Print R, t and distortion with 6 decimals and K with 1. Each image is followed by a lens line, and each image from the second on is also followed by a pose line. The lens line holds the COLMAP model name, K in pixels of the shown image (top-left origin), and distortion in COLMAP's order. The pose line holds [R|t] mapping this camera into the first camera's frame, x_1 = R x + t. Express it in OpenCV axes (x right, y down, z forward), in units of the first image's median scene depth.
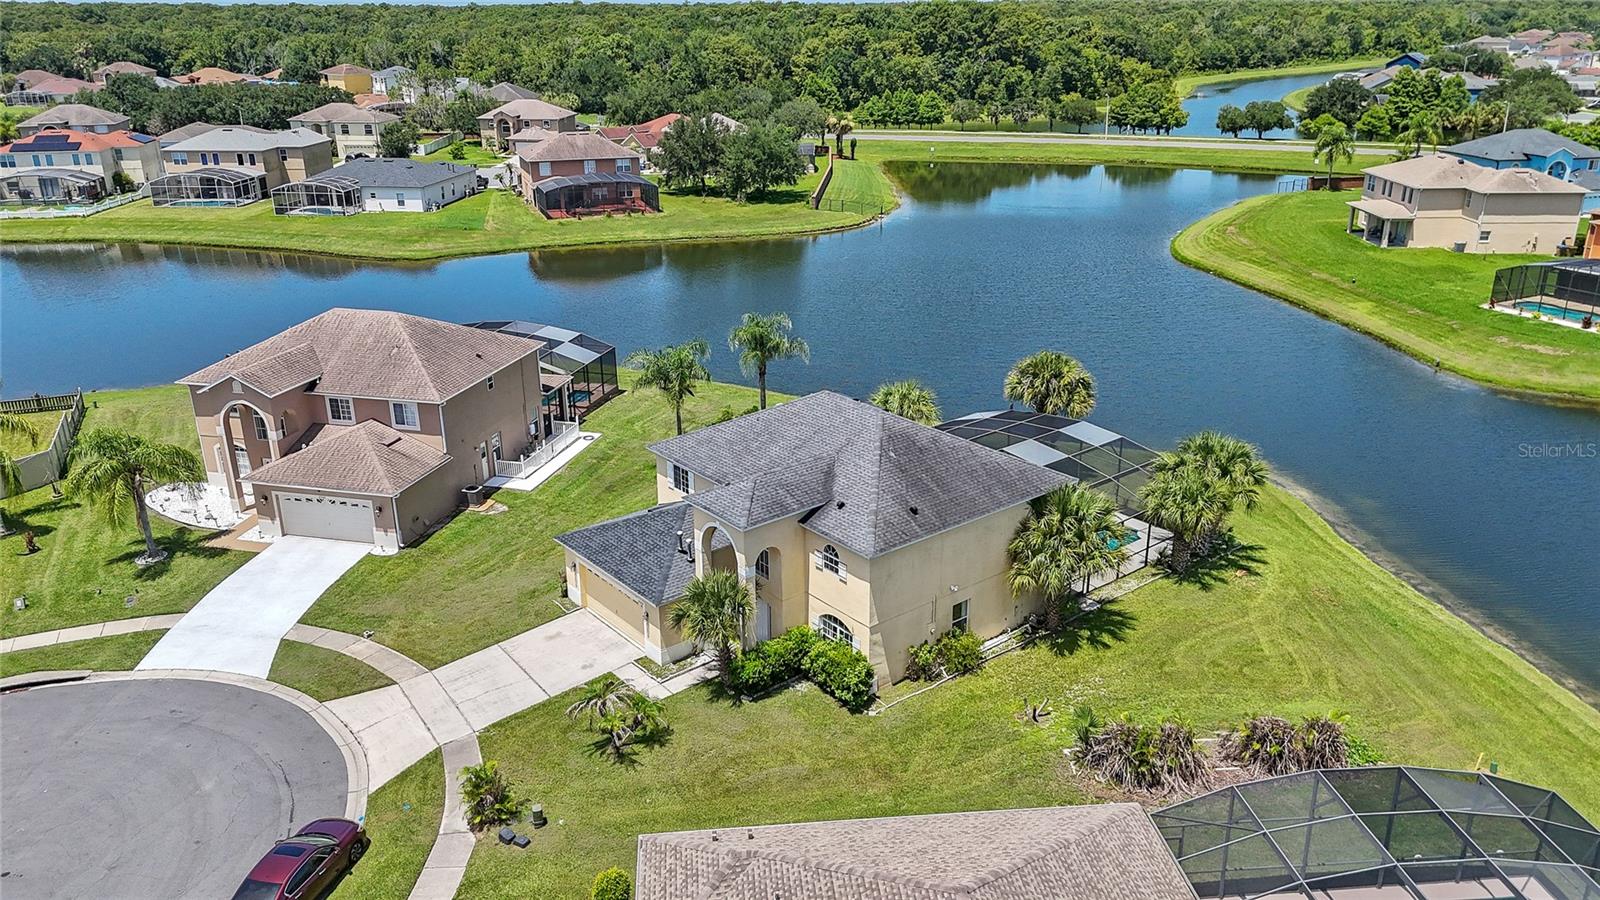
lens RADIAL K [[1177.2, 0, 802.0], [0, 1177.2, 459.3], [0, 0, 1]] dist [0.078018, -0.080036]
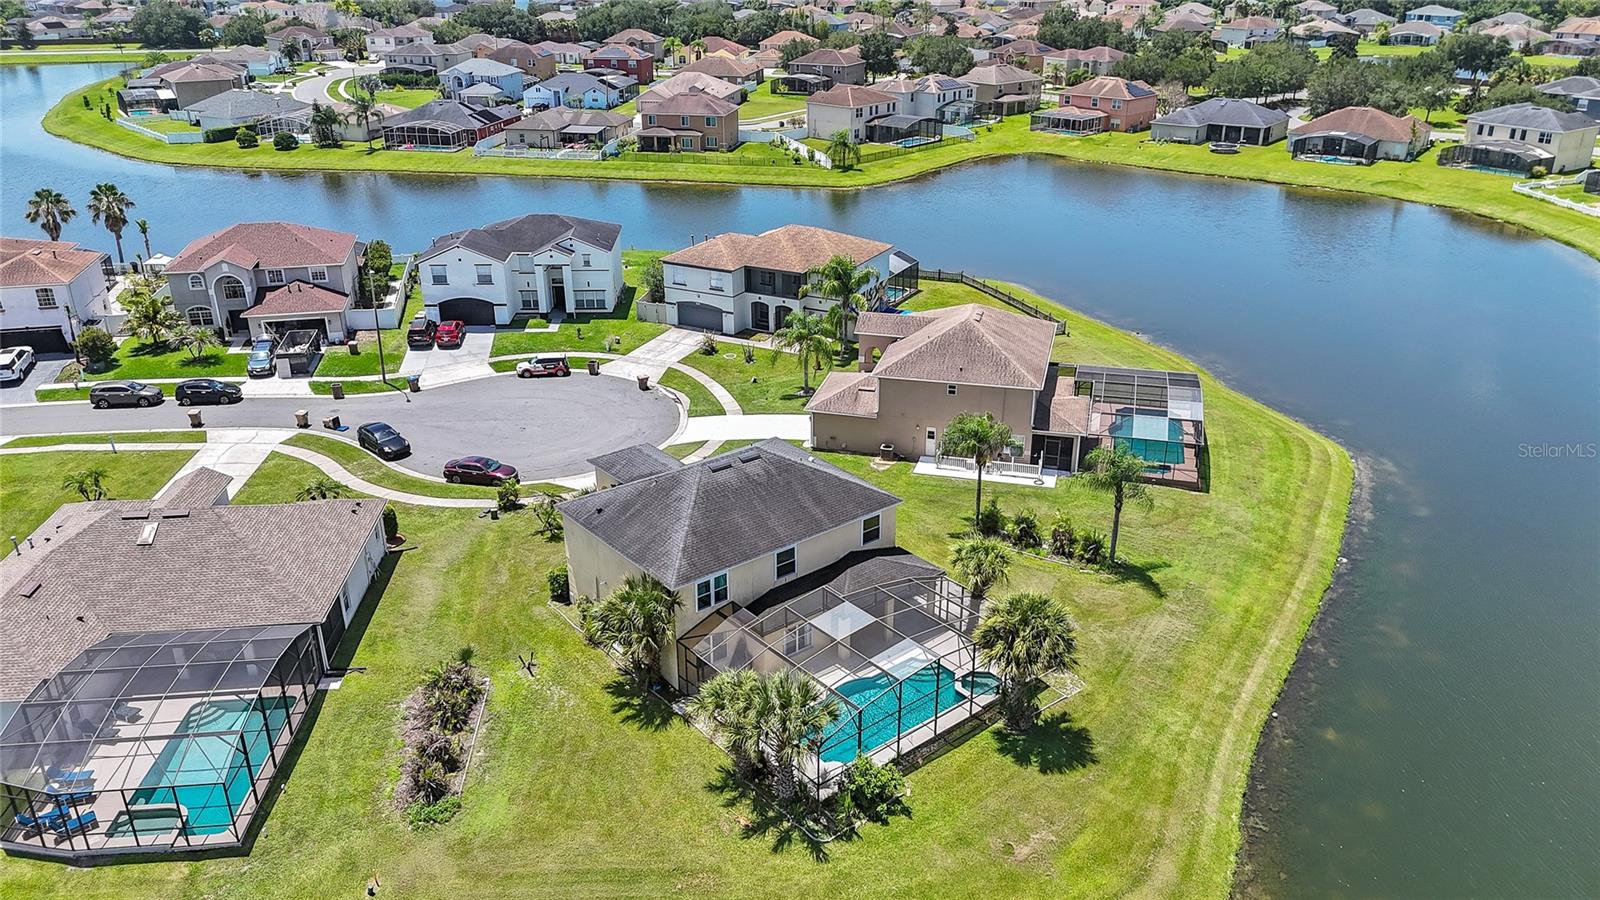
lens RADIAL K [[1177.2, 0, 802.0], [0, 1177.2, 459.3], [0, 0, 1]] dist [0.078018, -0.080036]
pose [[-0.003911, 0.411709, -0.911307, 0.485627], [-0.351122, 0.852724, 0.386750, -0.228695], [0.936322, 0.321493, 0.141225, 0.366286]]
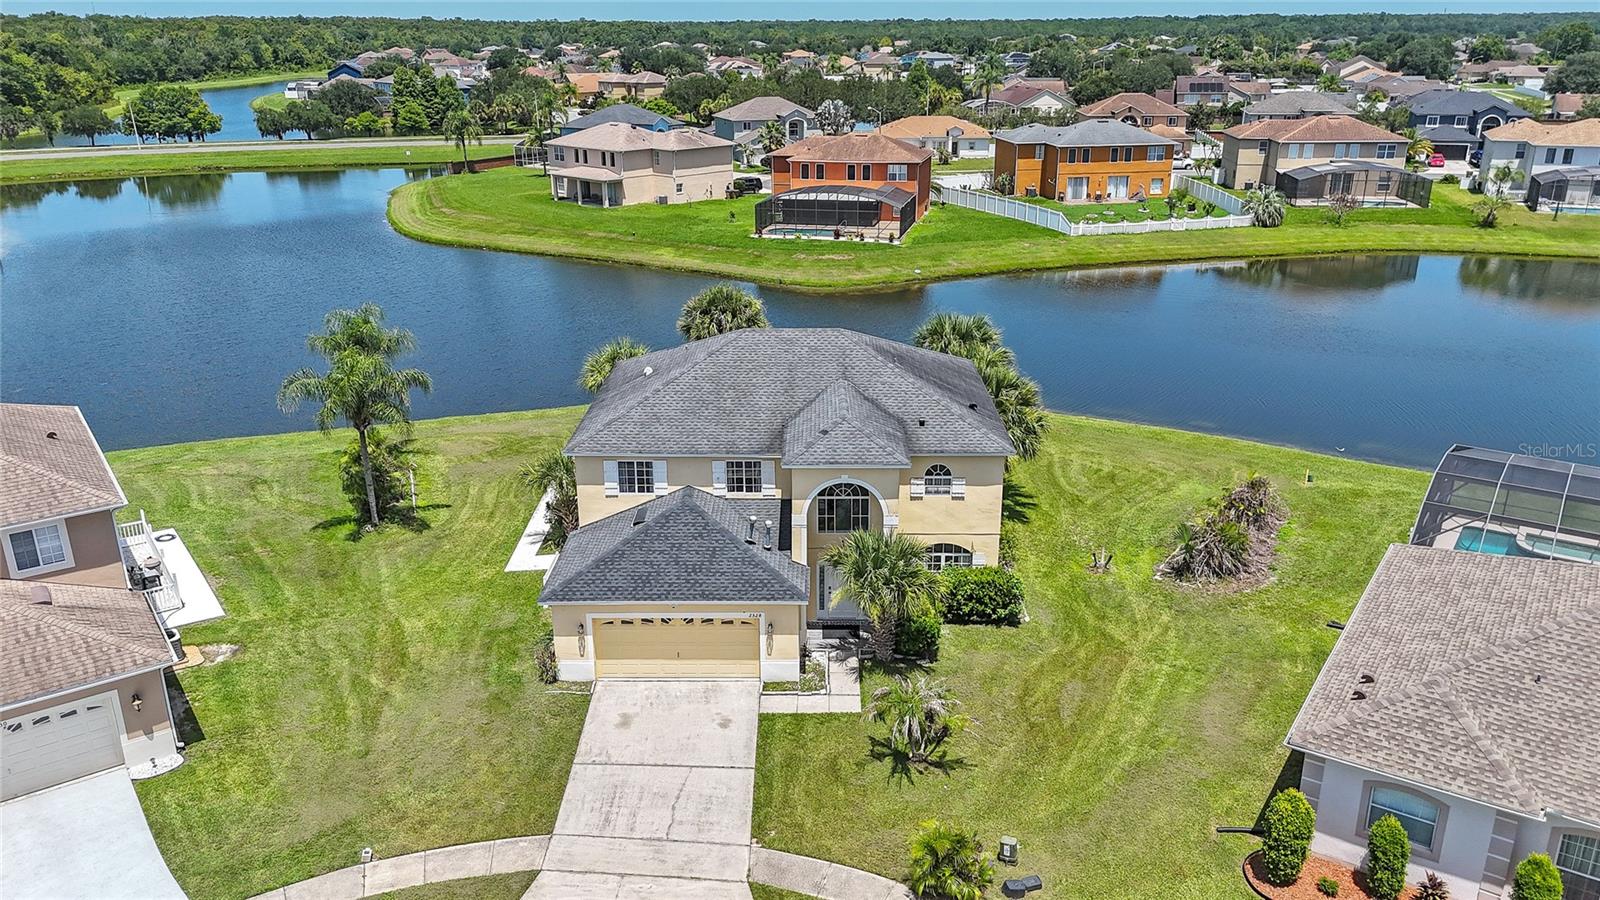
lens RADIAL K [[1177.2, 0, 802.0], [0, 1177.2, 459.3], [0, 0, 1]] dist [0.078018, -0.080036]
pose [[0.636934, -0.258486, 0.726292, -0.250727], [0.272952, 0.956699, 0.101118, -0.017977], [-0.720980, 0.133837, 0.679908, 0.167848]]
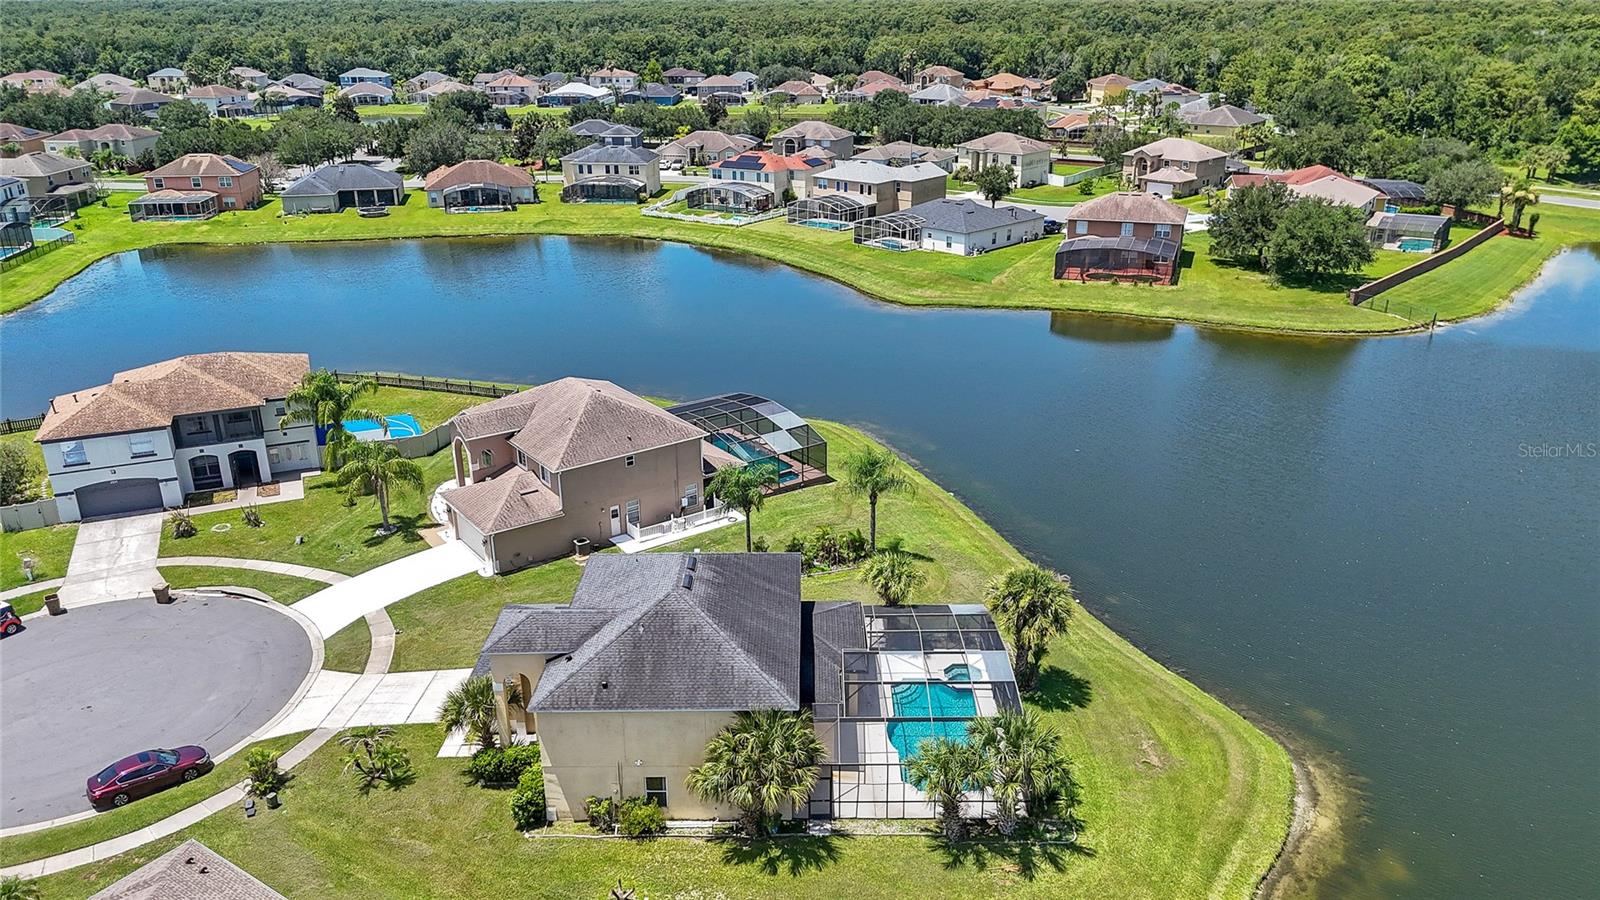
lens RADIAL K [[1177.2, 0, 802.0], [0, 1177.2, 459.3], [0, 0, 1]] dist [0.078018, -0.080036]
pose [[0.771114, 0.233865, -0.592191, 0.319036], [-0.223512, 0.970335, 0.092156, -0.116242], [0.596176, 0.061299, 0.800510, 0.064331]]
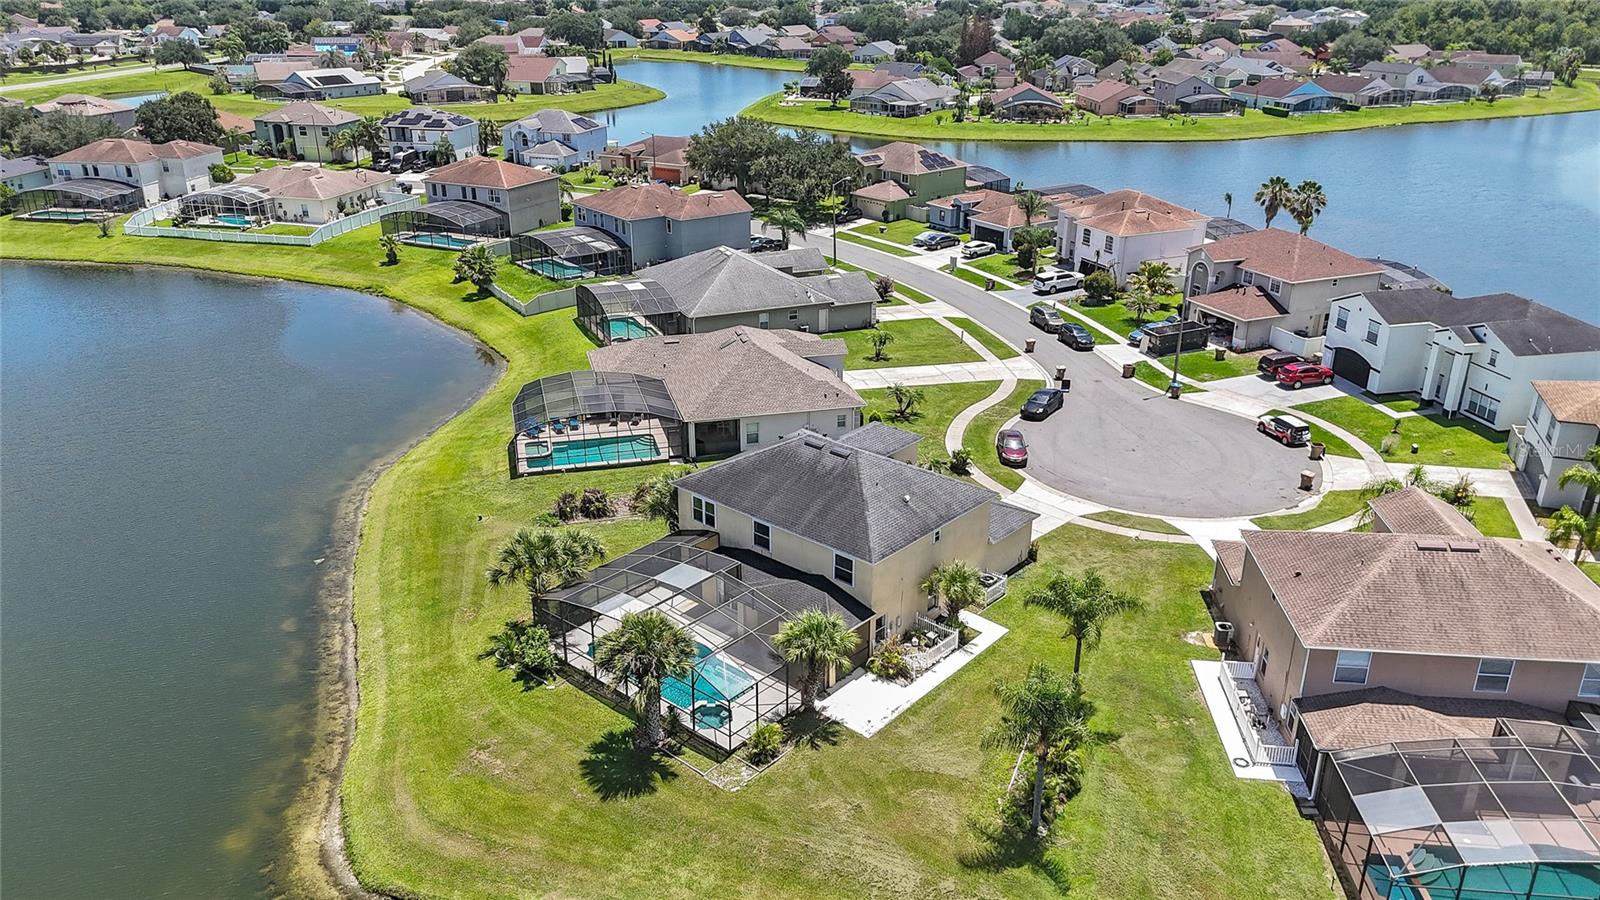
lens RADIAL K [[1177.2, 0, 802.0], [0, 1177.2, 459.3], [0, 0, 1]] dist [0.078018, -0.080036]
pose [[-0.987120, 0.068496, -0.144576, 0.111846], [-0.050143, 0.725703, 0.686179, -0.389140], [0.151919, 0.684591, -0.712921, 0.800742]]
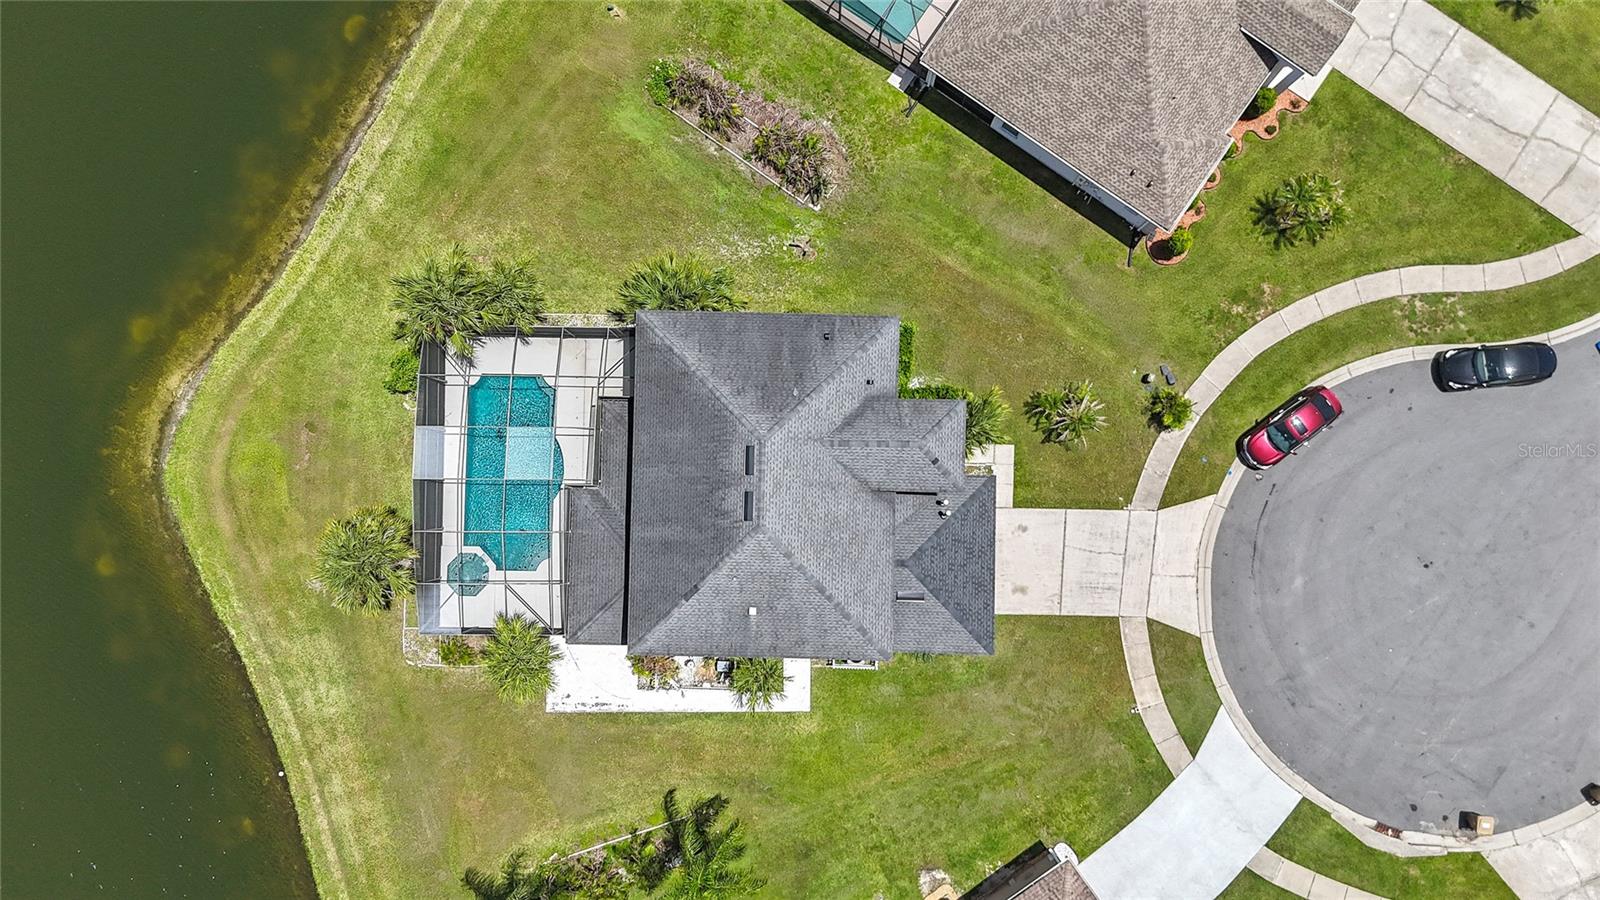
lens RADIAL K [[1177.2, 0, 802.0], [0, 1177.2, 459.3], [0, 0, 1]] dist [0.078018, -0.080036]
pose [[-0.761662, -0.646621, 0.041855, -0.004465], [0.247841, -0.231034, 0.940850, -0.392063], [-0.598703, 0.726983, 0.336229, 0.259551]]
